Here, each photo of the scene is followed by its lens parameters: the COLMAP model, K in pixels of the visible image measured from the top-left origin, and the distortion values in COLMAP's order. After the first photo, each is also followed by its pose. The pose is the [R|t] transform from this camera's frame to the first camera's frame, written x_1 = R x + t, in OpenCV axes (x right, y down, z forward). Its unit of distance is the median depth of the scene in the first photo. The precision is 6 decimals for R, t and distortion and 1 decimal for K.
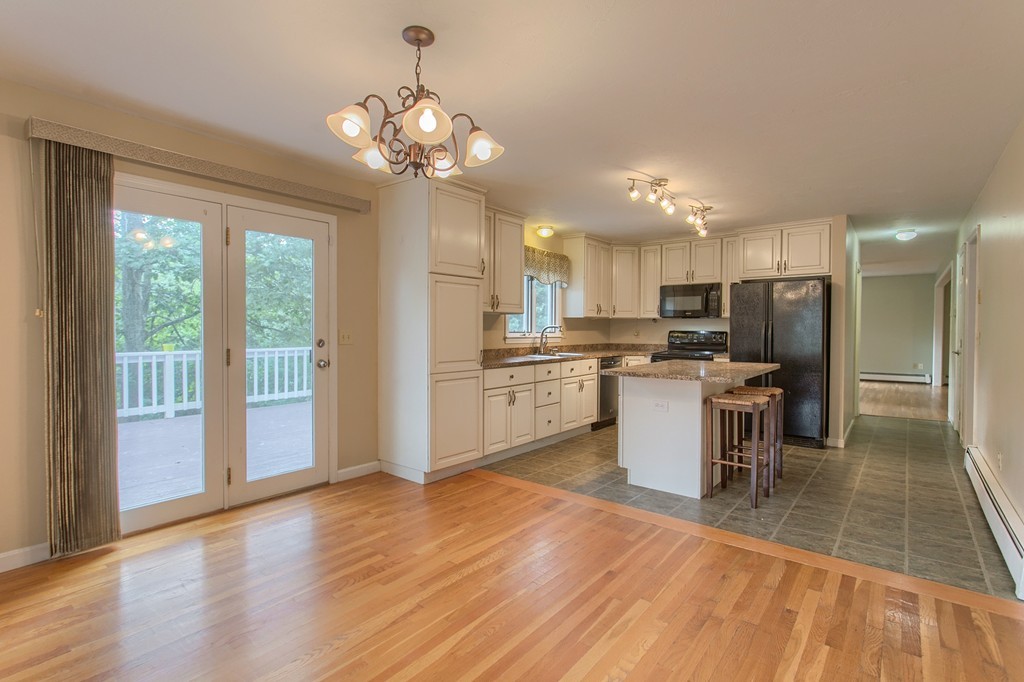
lens RADIAL K [[492.4, 0, 522.5], [0, 492.4, 333.9], [0, 0, 1]] dist [0.000308, 0.000737]
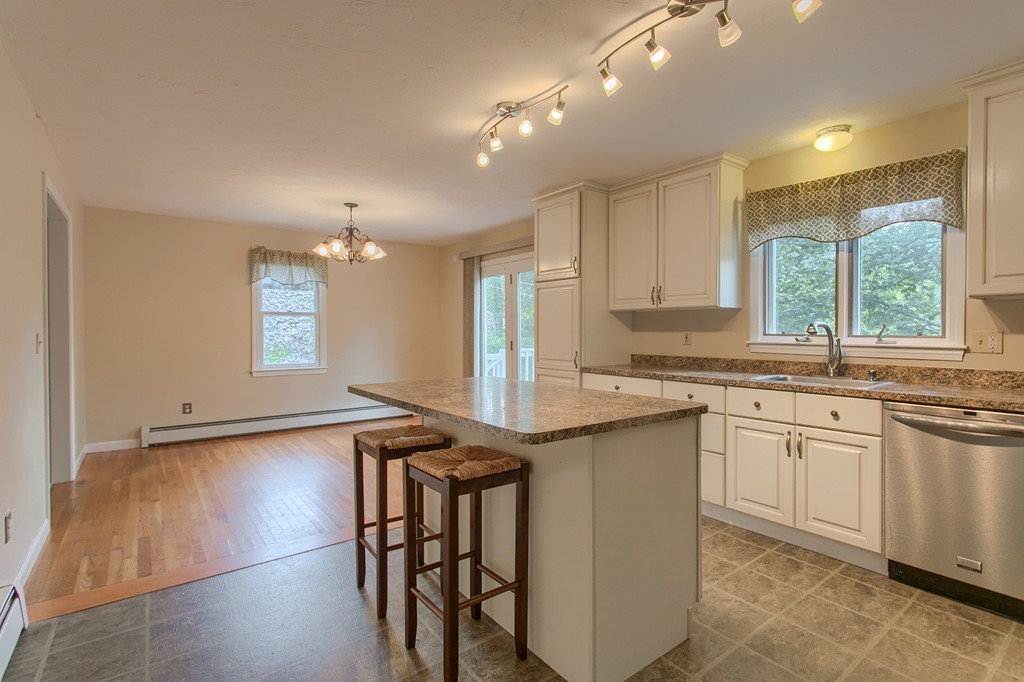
lens RADIAL K [[487.7, 0, 507.3], [0, 487.7, 330.8], [0, 0, 1]] dist [-0.003341, -0.000204]
pose [[-0.271344, 0.004326, -0.962473, 0.614422], [-0.006113, 0.999962, 0.006218, -0.009264], [0.962463, 0.007571, -0.271308, 0.791443]]
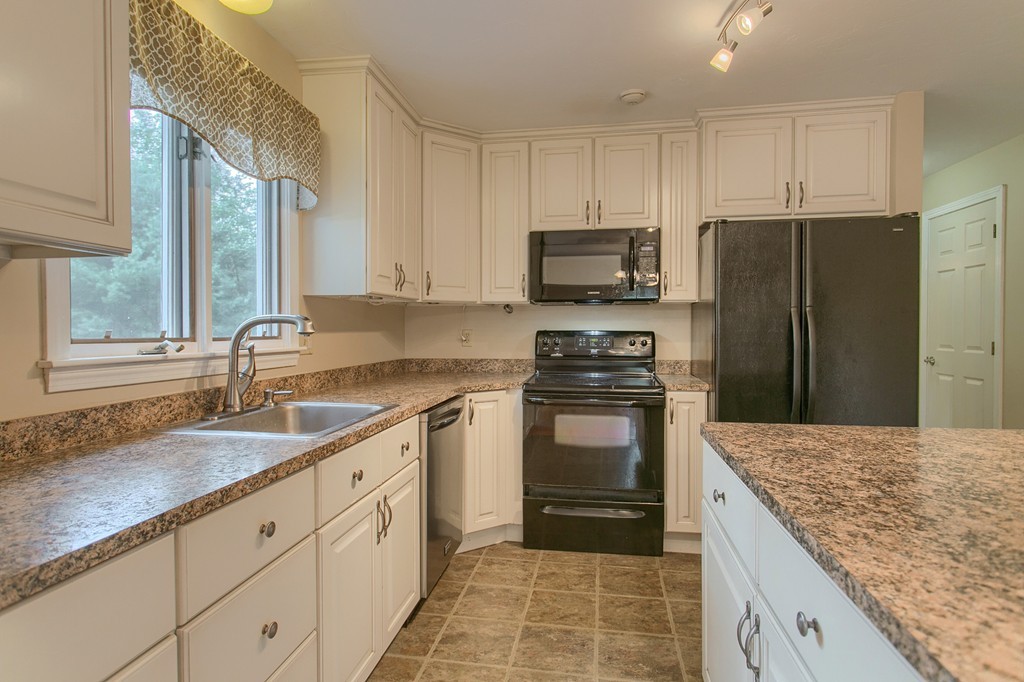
lens RADIAL K [[538.8, 0, 509.5], [0, 538.8, 338.8], [0, 0, 1]] dist [-0.002399, -0.000117]
pose [[0.883381, -0.015031, 0.468414, 0.033266], [0.012332, 0.999885, 0.008828, -0.003824], [-0.468493, -0.002022, 0.883465, 0.629890]]
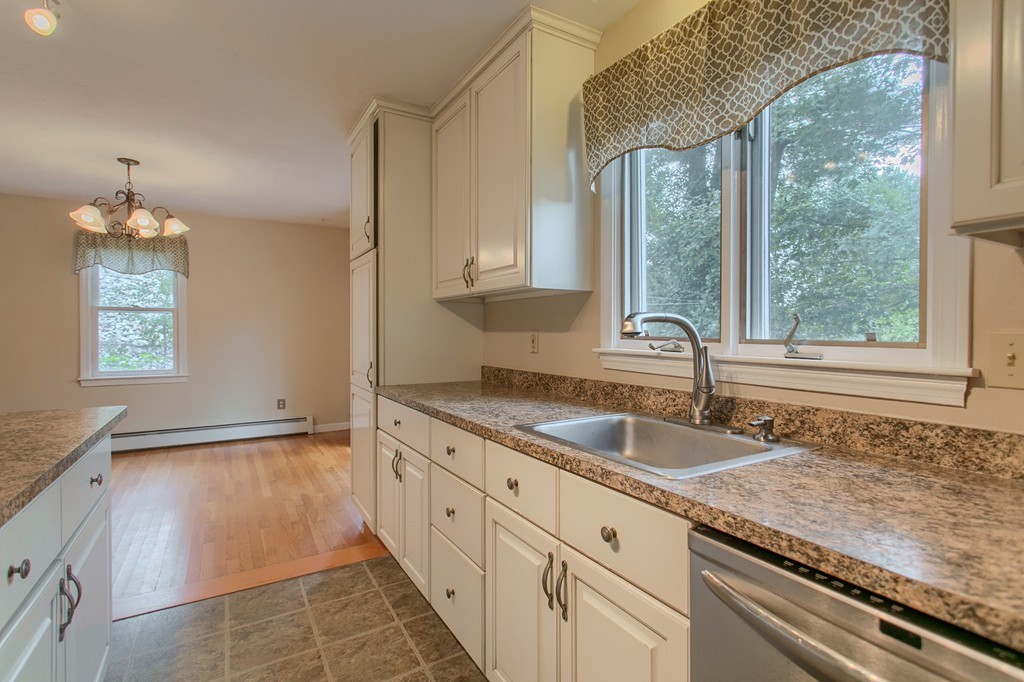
lens RADIAL K [[491.2, 0, 510.9], [0, 491.2, 331.9], [0, 0, 1]] dist [0.000067, -0.000307]
pose [[-0.374340, 0.005040, -0.927278, 0.303831], [-0.006740, 0.999944, 0.008156, -0.008789], [0.927267, 0.009303, -0.374285, 0.982853]]
